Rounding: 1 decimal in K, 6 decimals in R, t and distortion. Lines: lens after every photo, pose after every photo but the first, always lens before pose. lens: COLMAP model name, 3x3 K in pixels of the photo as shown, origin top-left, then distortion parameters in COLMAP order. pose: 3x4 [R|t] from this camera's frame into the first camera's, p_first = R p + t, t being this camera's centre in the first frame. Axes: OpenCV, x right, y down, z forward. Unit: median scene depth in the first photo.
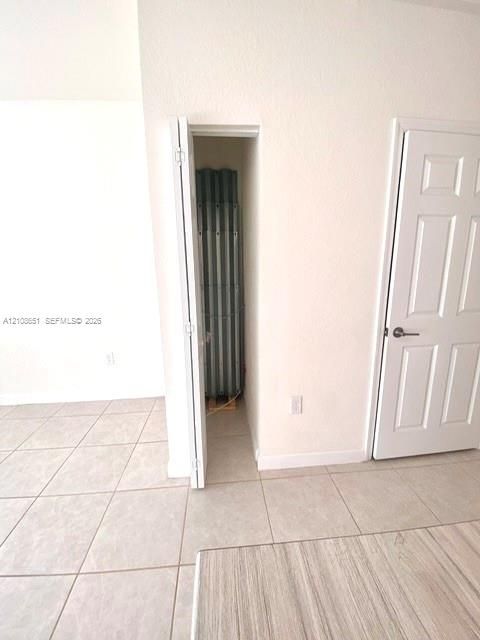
lens RADIAL K [[262.5, 0, 240.0], [0, 262.5, 320.0], [0, 0, 1]] dist [-0.014852, -0.000222]
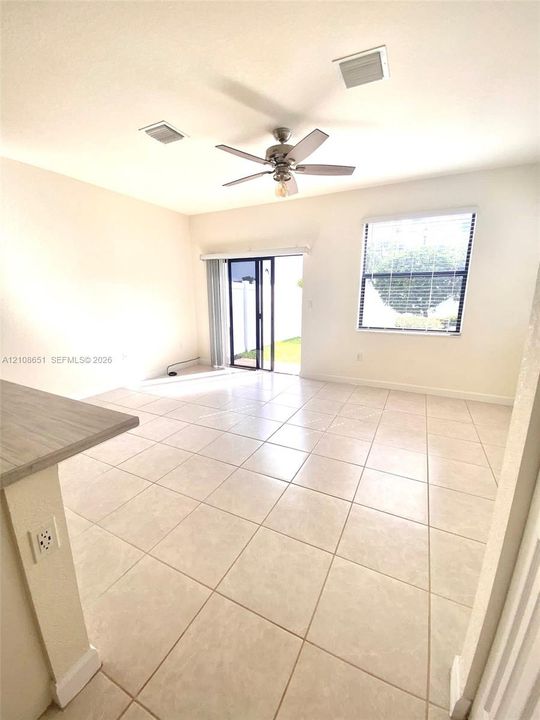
lens RADIAL K [[295.4, 0, 270.0], [0, 295.4, 360.0], [0, 0, 1]] dist [-0.014852, -0.000222]
pose [[-0.523591, 0.201543, -0.827788, 0.437766], [-0.168798, 0.927815, 0.332665, -0.234705], [0.835080, 0.313910, -0.451776, 1.010054]]
